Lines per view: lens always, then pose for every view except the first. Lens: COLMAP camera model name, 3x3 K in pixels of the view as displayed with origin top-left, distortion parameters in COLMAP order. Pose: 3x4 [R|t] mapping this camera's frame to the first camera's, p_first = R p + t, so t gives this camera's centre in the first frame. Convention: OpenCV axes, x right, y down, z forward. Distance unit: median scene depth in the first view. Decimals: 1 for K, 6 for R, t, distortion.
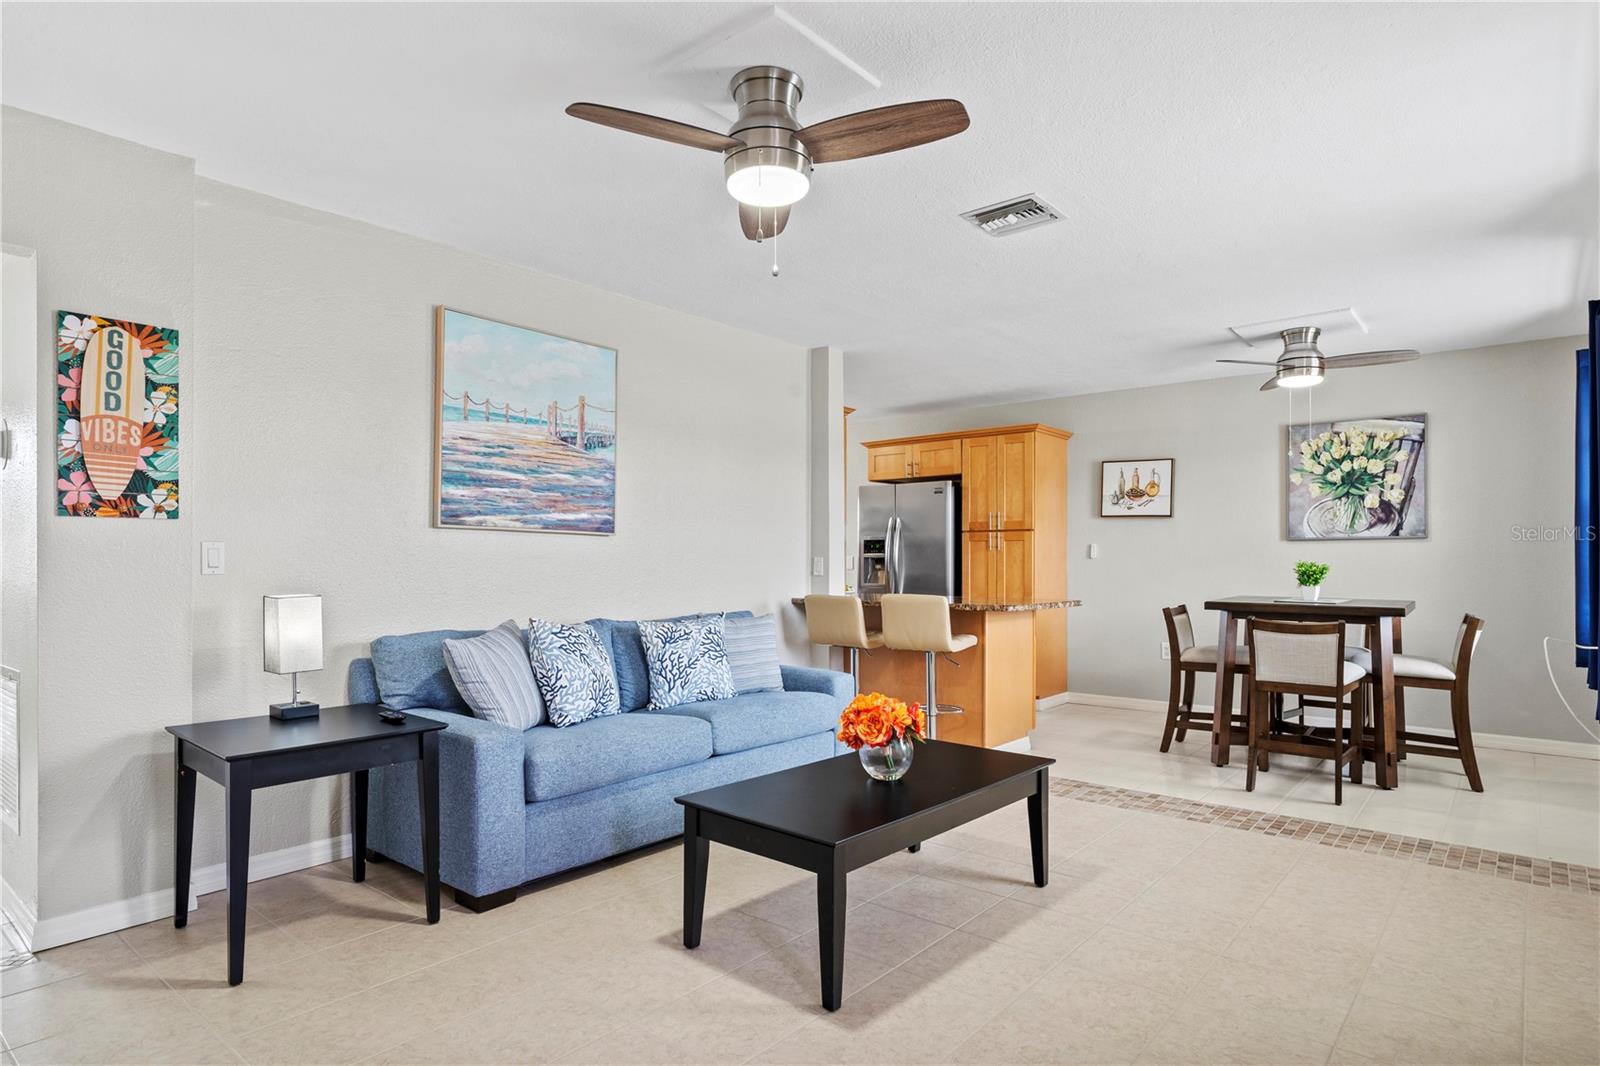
lens RADIAL K [[873.8, 0, 799.9], [0, 873.8, 555.7], [0, 0, 1]] dist [-0.006730, 0.004399]
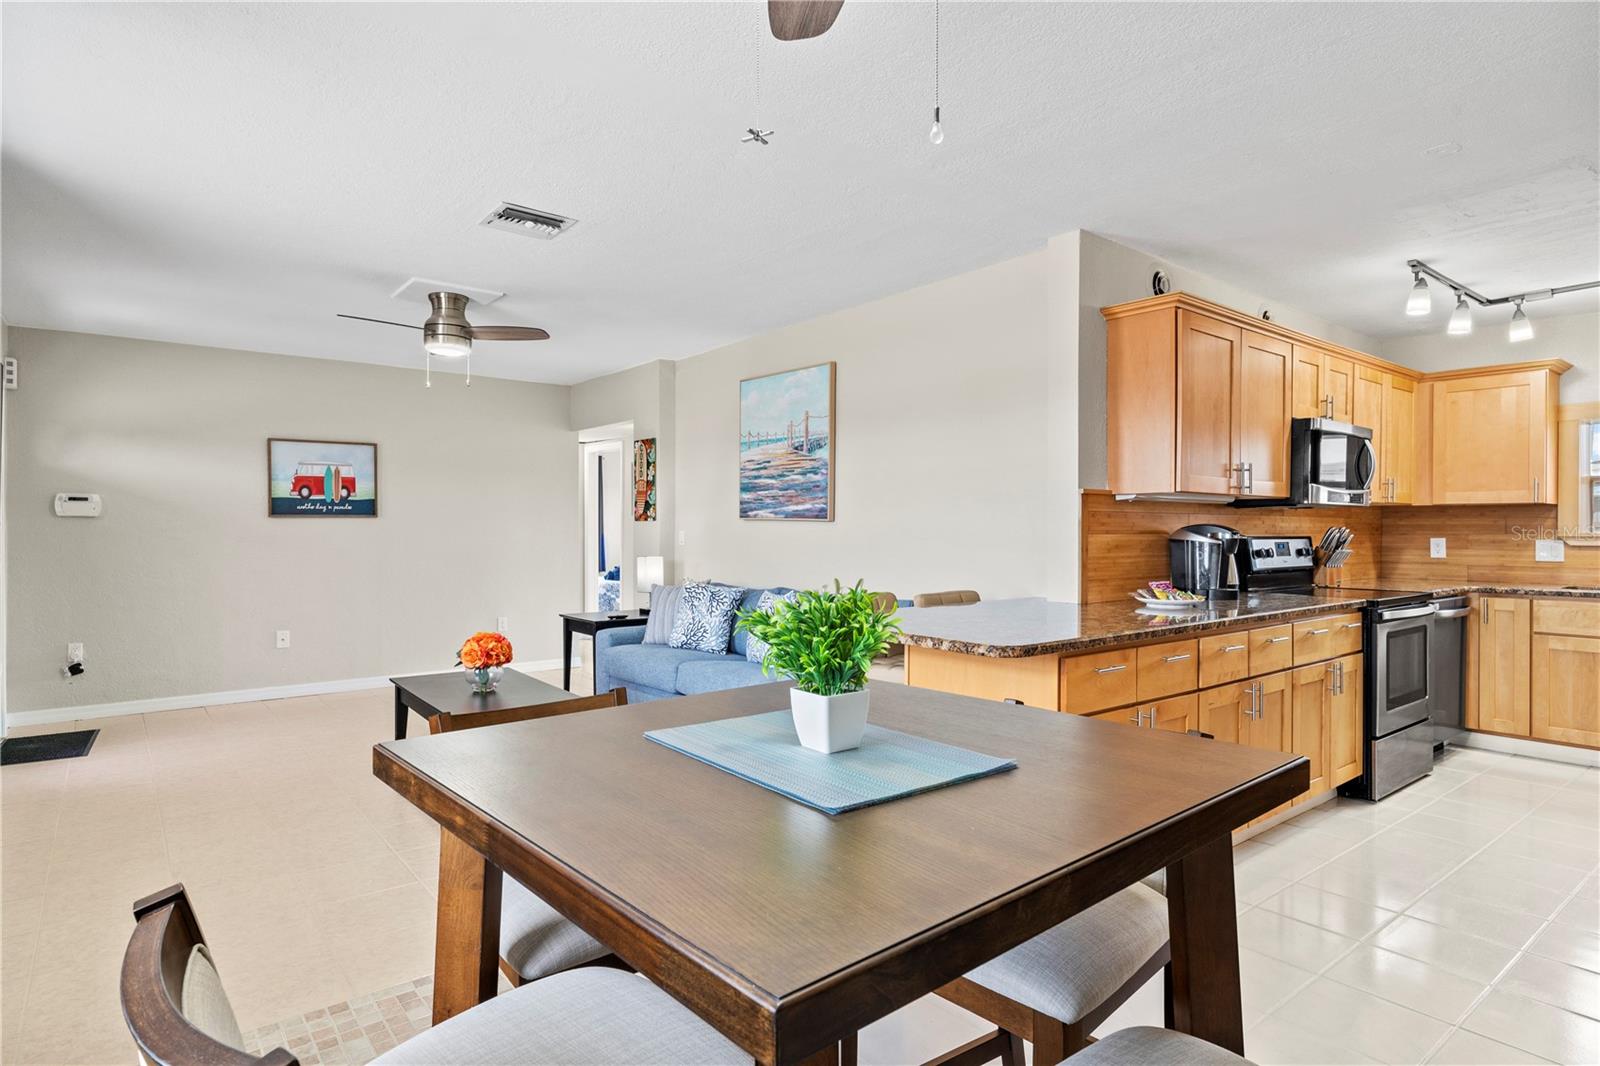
lens RADIAL K [[873.8, 0, 797.8], [0, 873.8, 527.7], [0, 0, 1]] dist [-0.006730, 0.004399]
pose [[-0.198395, -0.002194, -0.980120, 0.723441], [0.001208, 0.999996, -0.002483, -0.008674], [0.980121, -0.001677, -0.198392, 0.908655]]
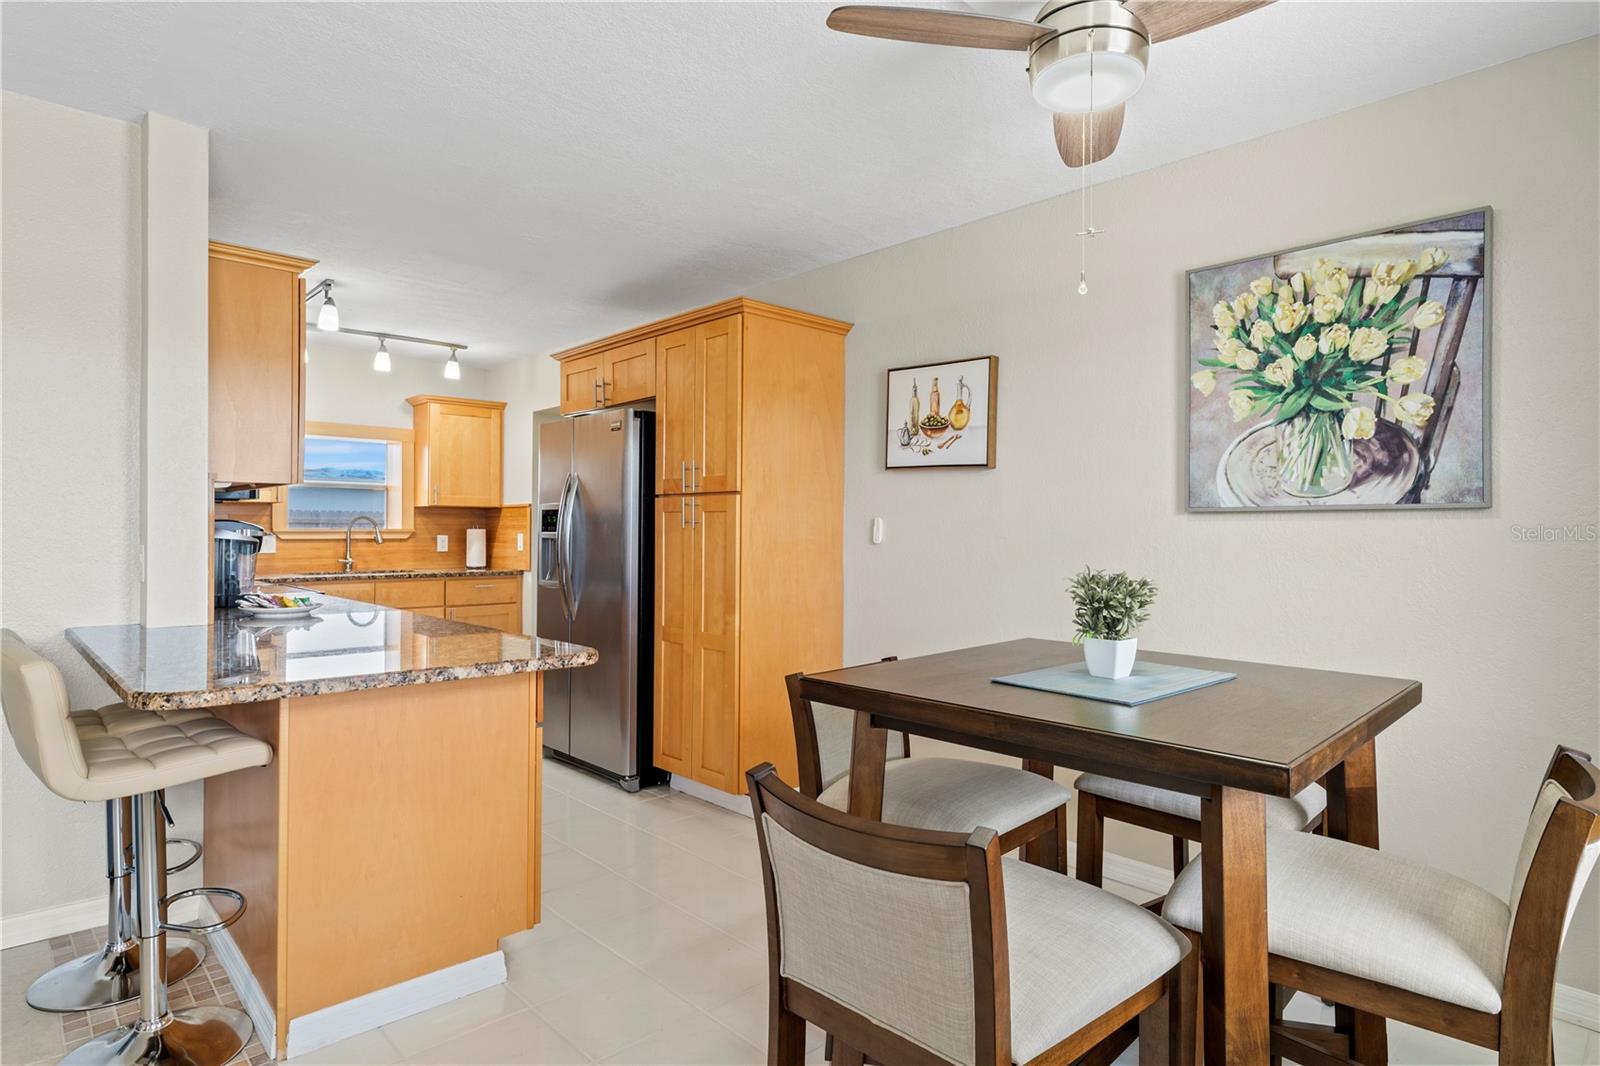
lens RADIAL K [[873.8, 0, 800.7], [0, 873.8, 530.0], [0, 0, 1]] dist [-0.006730, 0.004399]
pose [[0.993297, 0.004453, -0.115504, 0.433687], [-0.003880, 0.999979, 0.005193, -0.010570], [0.115524, -0.004710, 0.993293, 0.538945]]
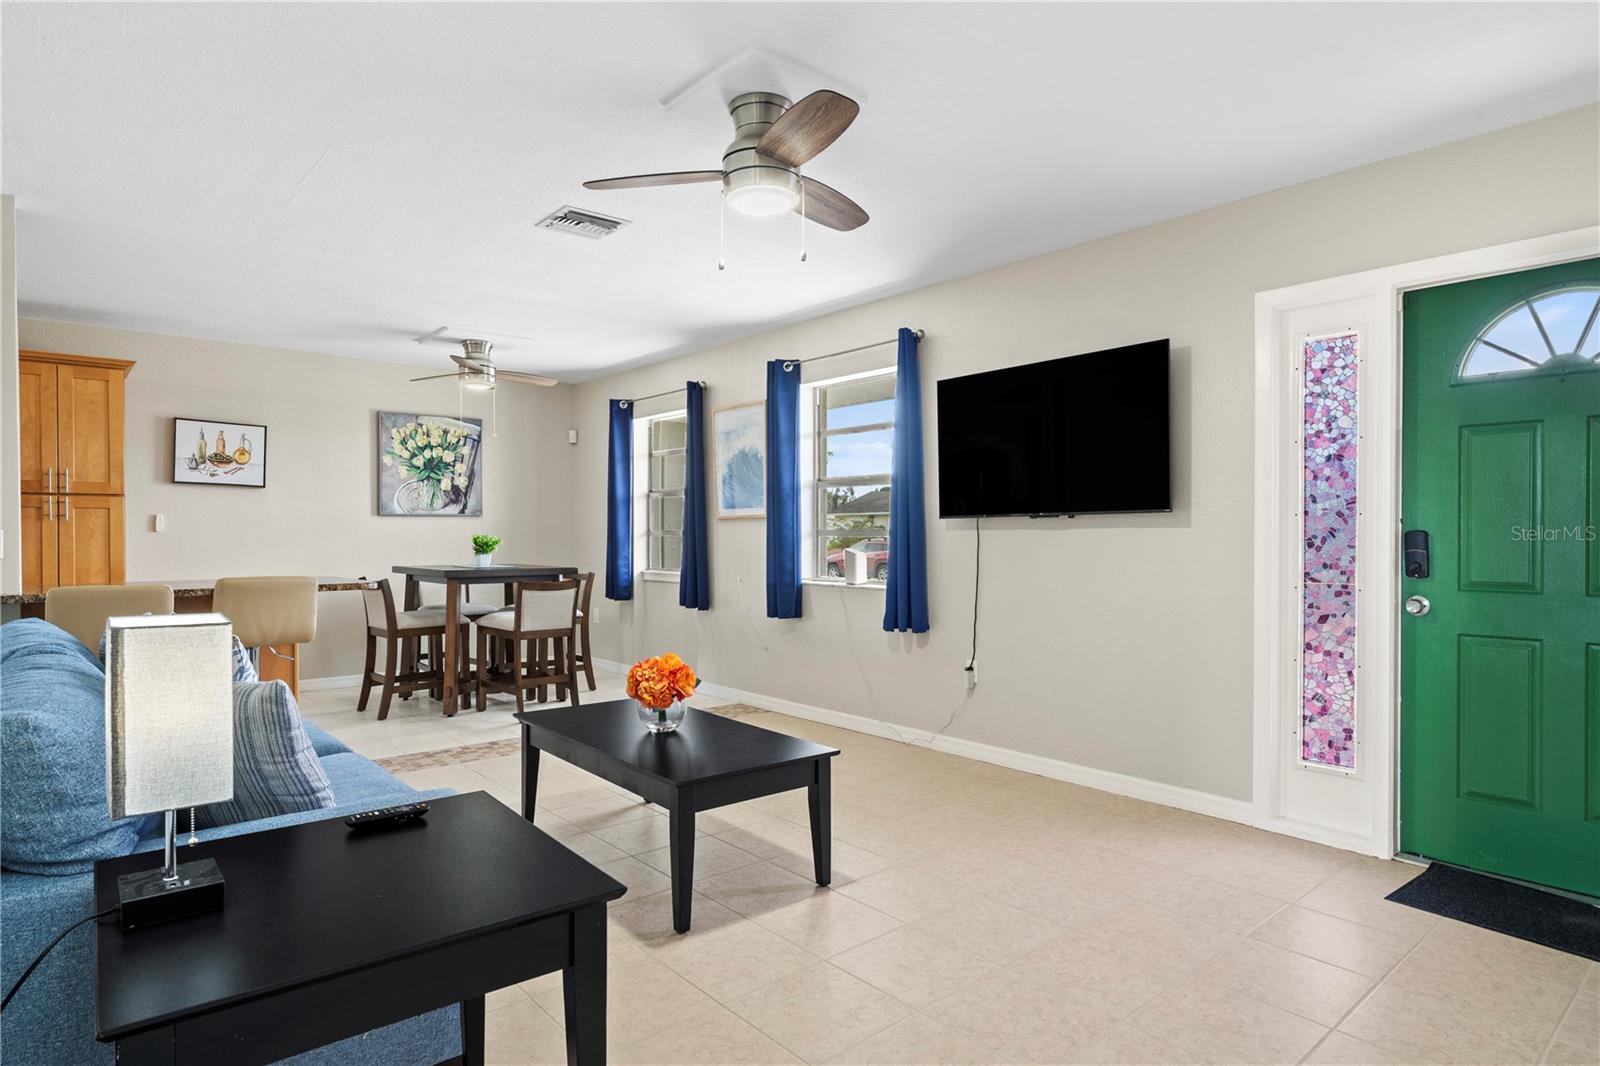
lens RADIAL K [[873.8, 0, 784.8], [0, 873.8, 547.3], [0, 0, 1]] dist [-0.006730, 0.004399]
pose [[0.177513, -0.017000, 0.983972, -0.470467], [-0.003925, 0.999831, 0.017983, 0.001013], [-0.984111, -0.007054, 0.177417, 0.320335]]
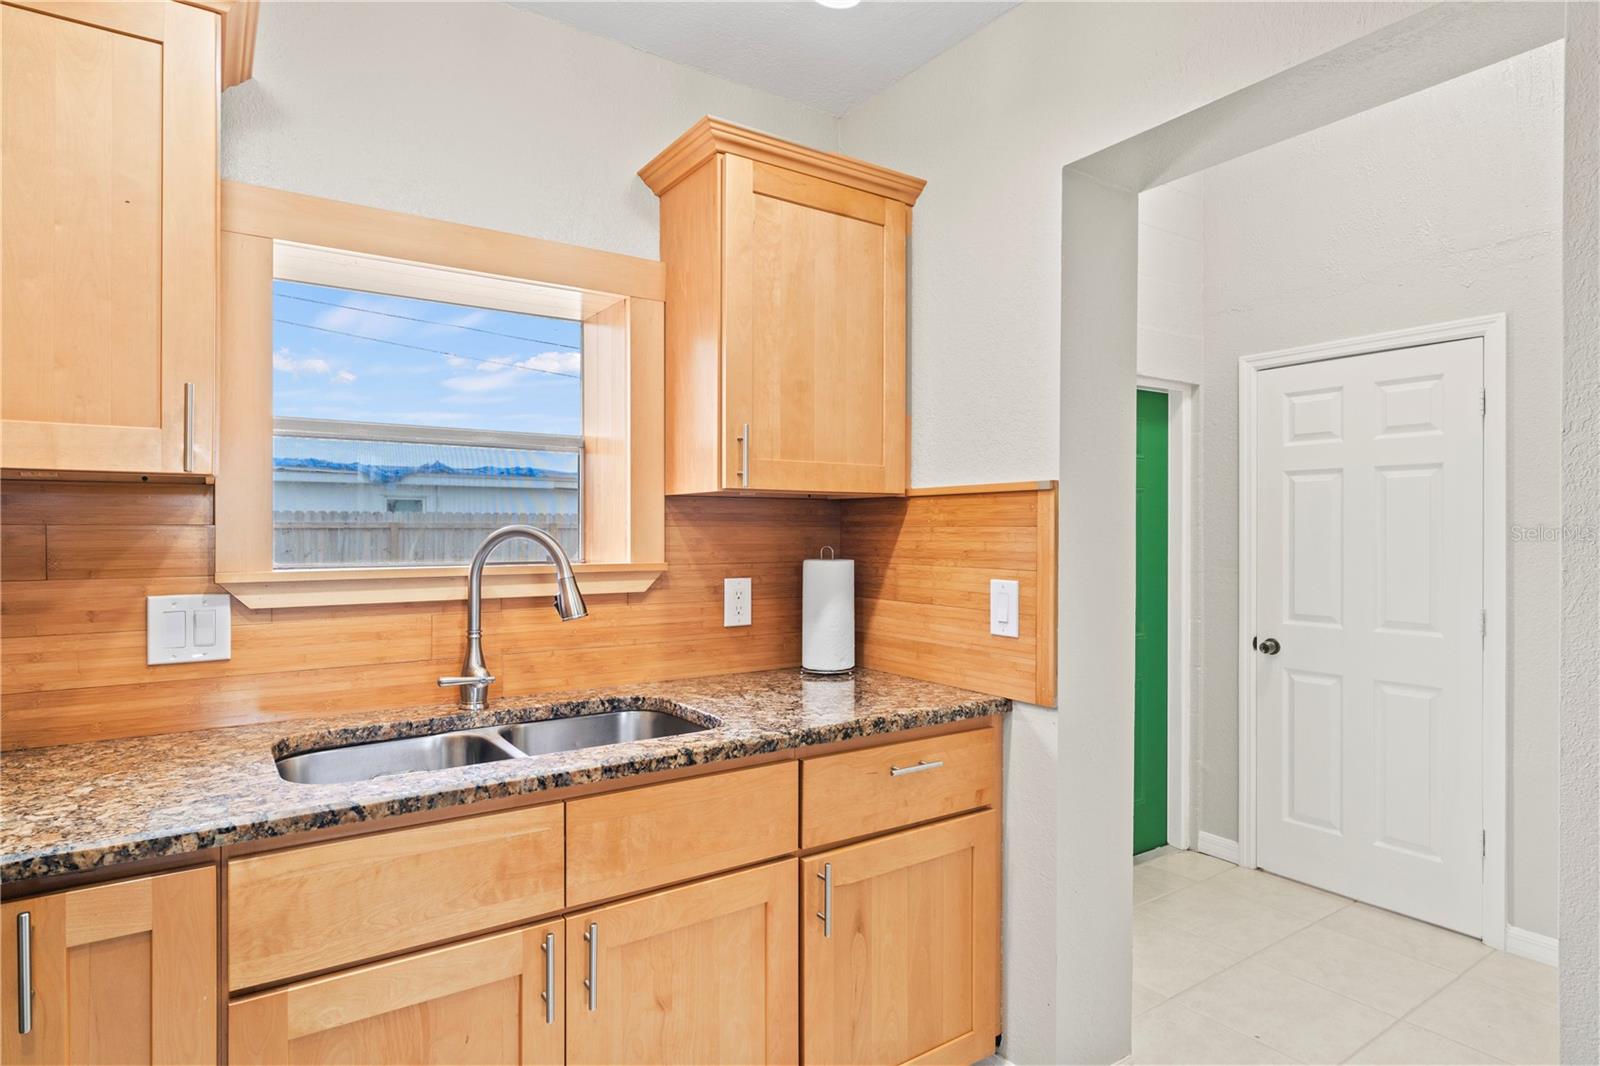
lens RADIAL K [[873.8, 0, 798.9], [0, 873.8, 531.2], [0, 0, 1]] dist [-0.006730, 0.004399]
pose [[0.962583, 0.000839, -0.270985, -0.045404], [0.000753, 0.999983, 0.005770, -0.019763], [0.270985, -0.005758, 0.962566, 1.270965]]
